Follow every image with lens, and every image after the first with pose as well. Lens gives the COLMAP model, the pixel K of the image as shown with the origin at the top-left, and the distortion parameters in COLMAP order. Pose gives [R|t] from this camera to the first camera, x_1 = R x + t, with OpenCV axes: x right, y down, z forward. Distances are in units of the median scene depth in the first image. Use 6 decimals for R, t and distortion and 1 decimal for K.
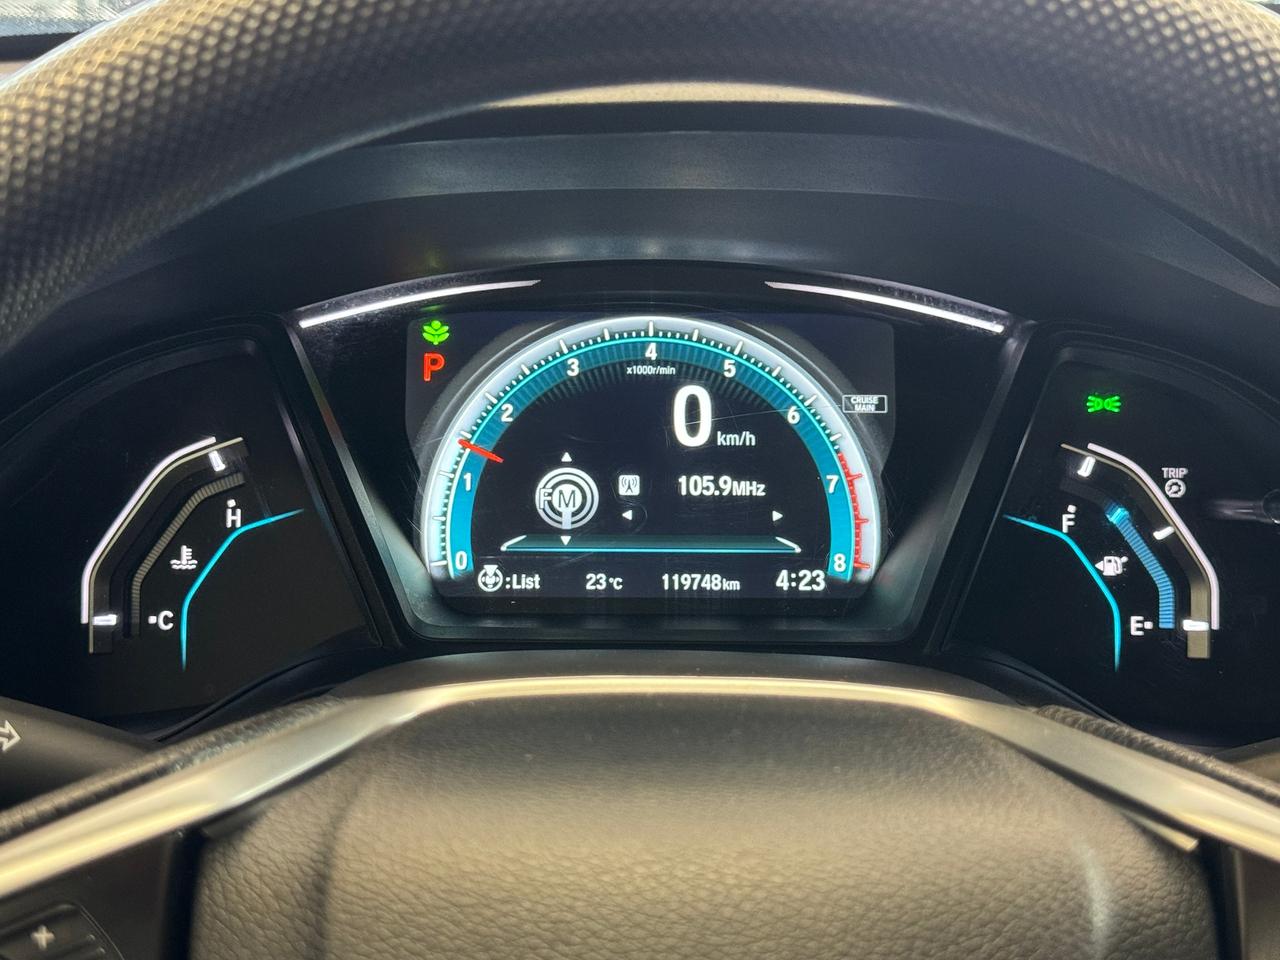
lens RADIAL K [[2050.3, 0, 638.8], [0, 2050.3, 480.0], [0, 0, 1]] dist [0.116550, 0.000000]
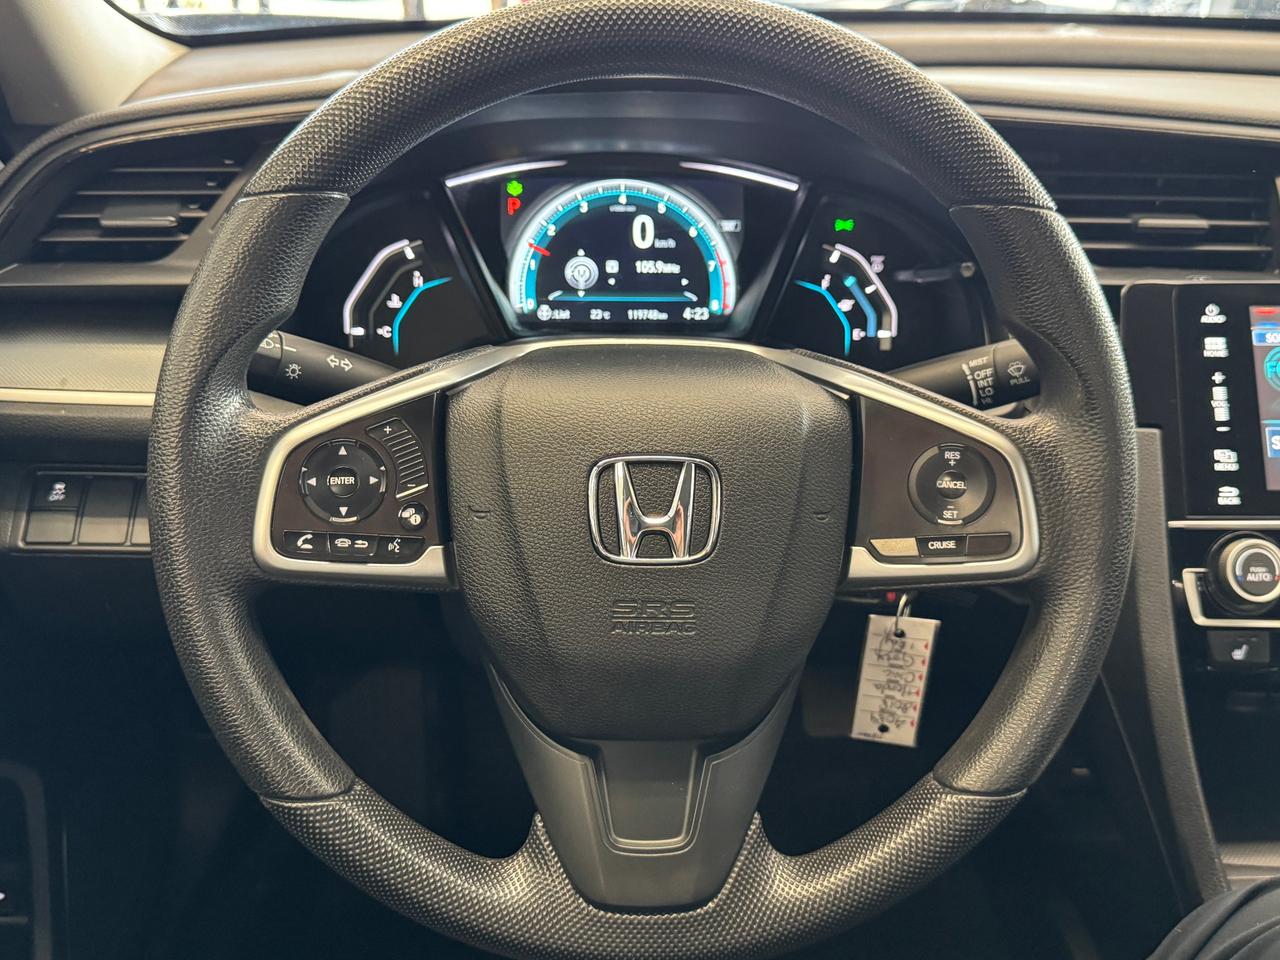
lens RADIAL K [[1273.6, 0, 642.7], [0, 1273.6, 478.6], [0, 0, 1]] dist [0.098472, 0.000000]
pose [[0.999581, -0.003985, 0.028674, -0.011741], [-0.000166, 0.989675, 0.143329, 0.029345], [-0.028949, -0.143273, 0.989260, -0.283479]]
